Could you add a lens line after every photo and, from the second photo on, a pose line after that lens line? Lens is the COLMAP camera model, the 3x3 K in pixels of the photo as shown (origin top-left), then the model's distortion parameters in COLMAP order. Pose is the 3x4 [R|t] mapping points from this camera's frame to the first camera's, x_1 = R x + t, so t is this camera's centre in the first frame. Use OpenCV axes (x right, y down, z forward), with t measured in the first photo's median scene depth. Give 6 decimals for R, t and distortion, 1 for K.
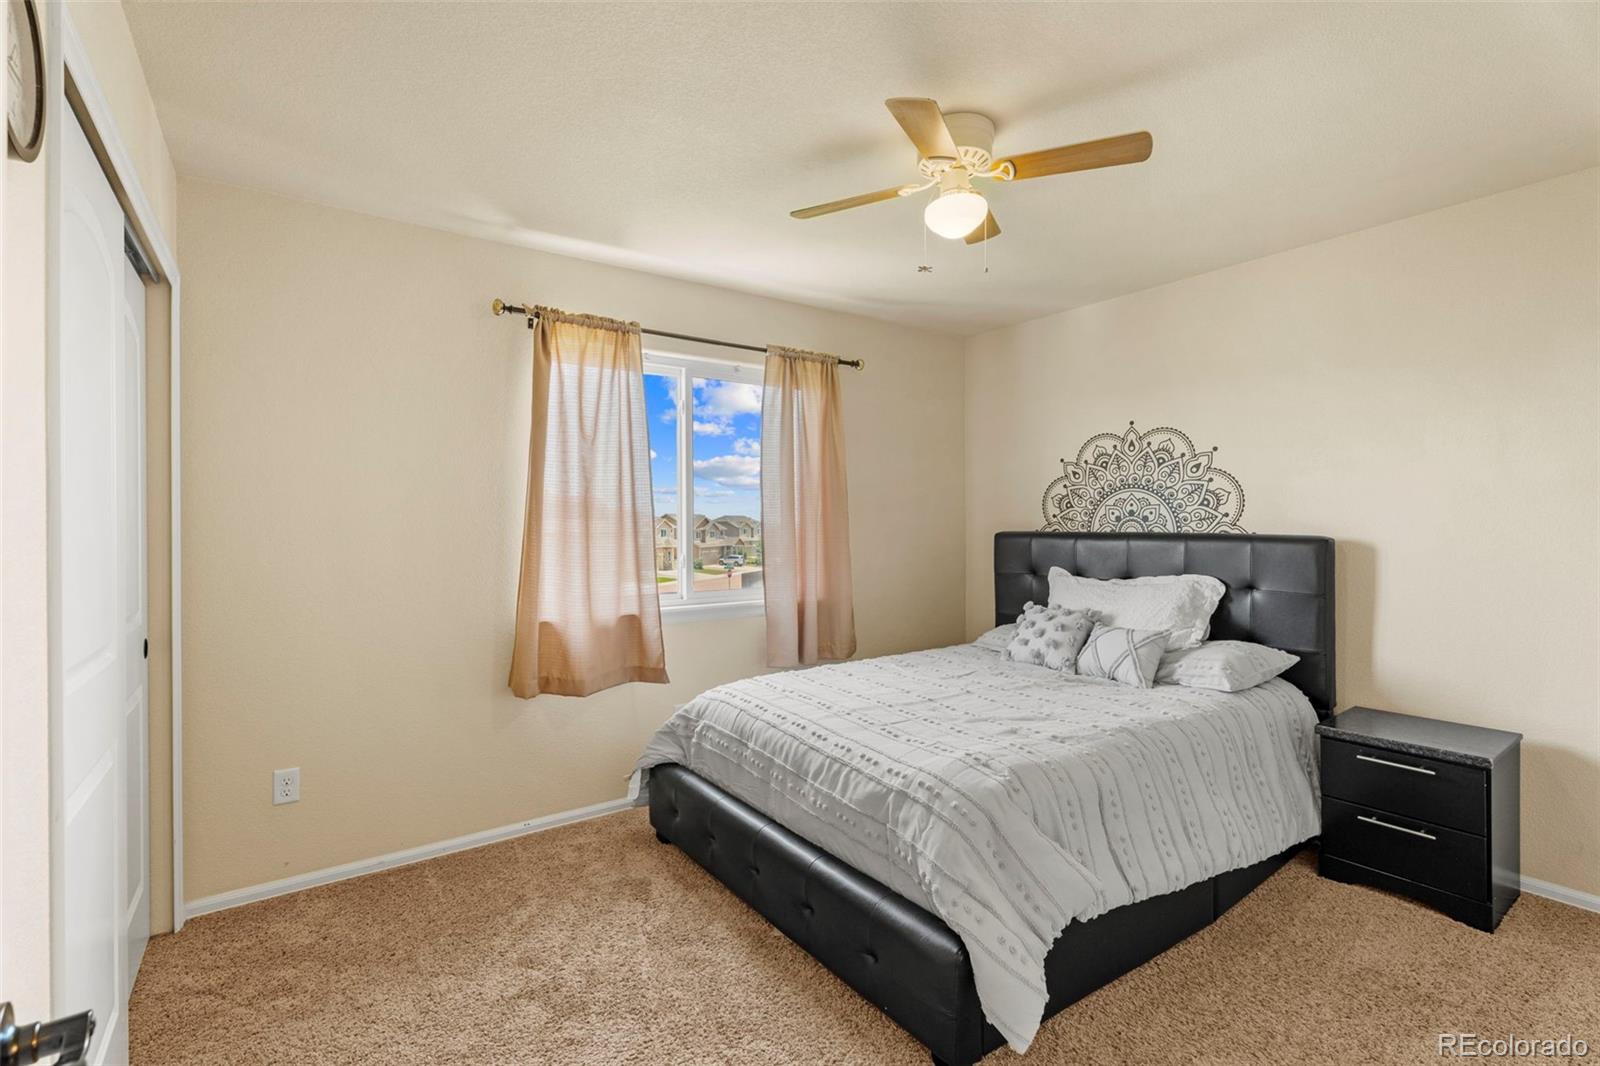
lens RADIAL K [[712.0, 0, 796.9], [0, 712.0, 534.4], [0, 0, 1]] dist [-0.002365, -0.000129]
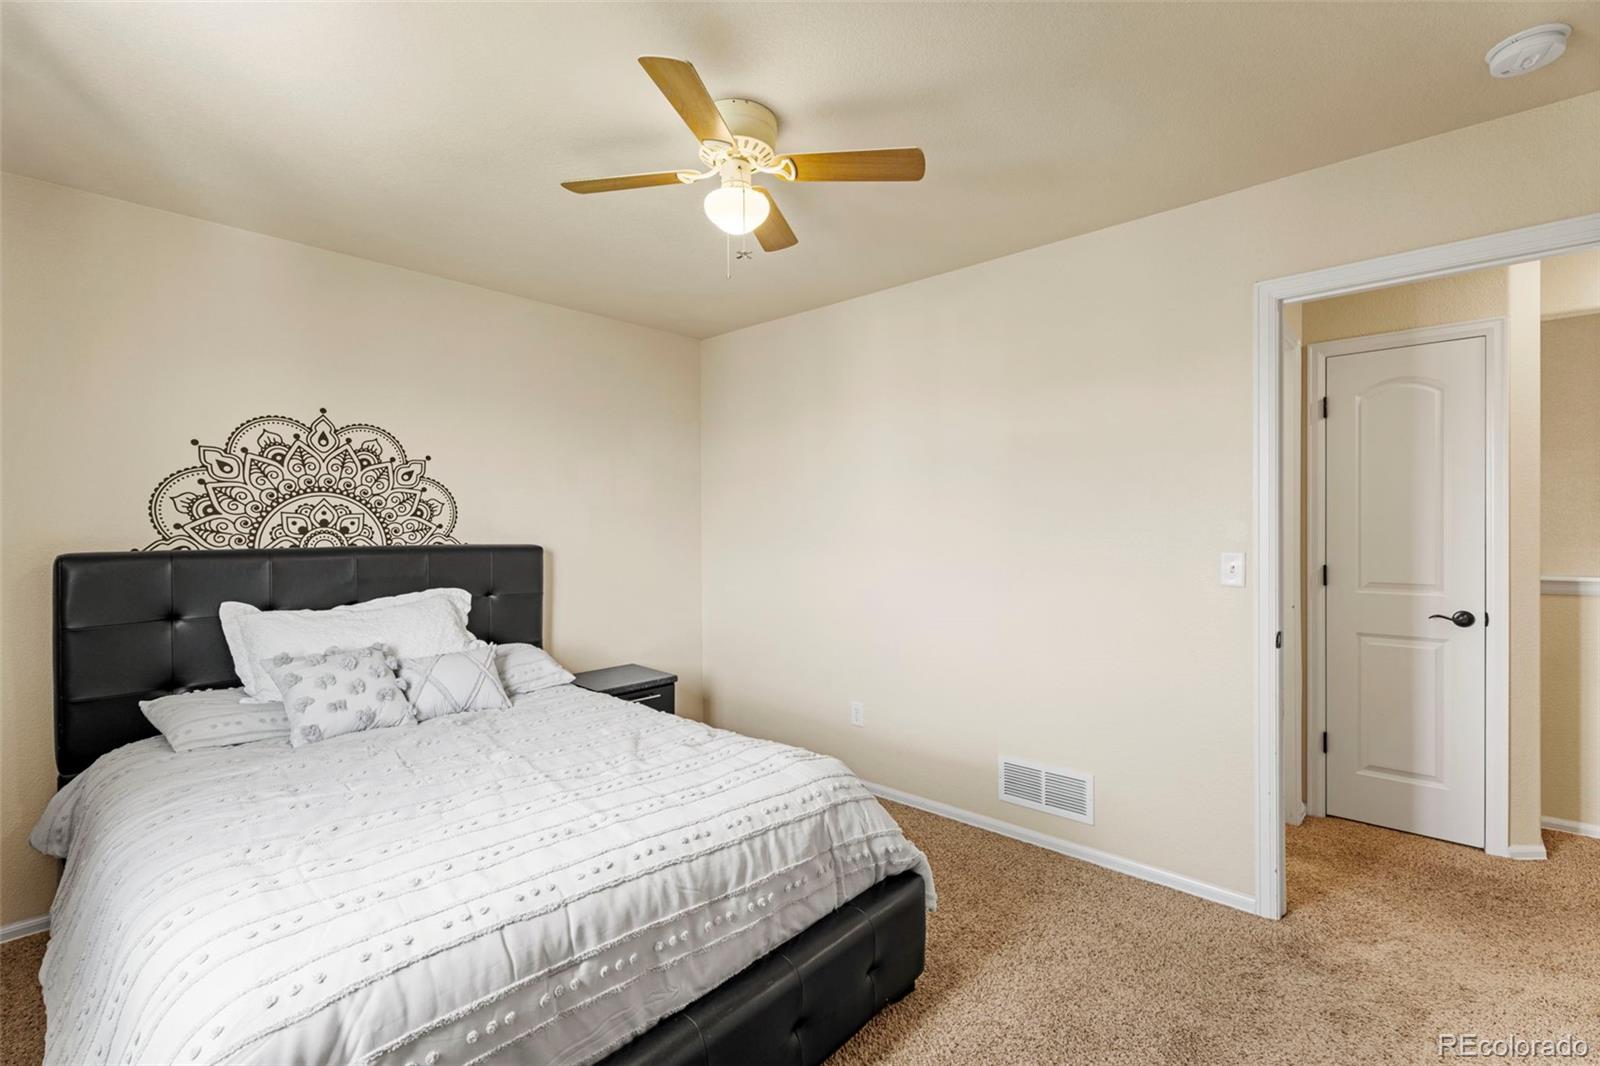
lens RADIAL K [[712.0, 0, 798.6], [0, 712.0, 524.8], [0, 0, 1]] dist [-0.002365, -0.000129]
pose [[-0.200761, 0.011194, 0.979576, -0.431478], [0.026314, 0.999636, -0.006031, -0.009688], [-0.979287, 0.024566, -0.200983, 0.660607]]
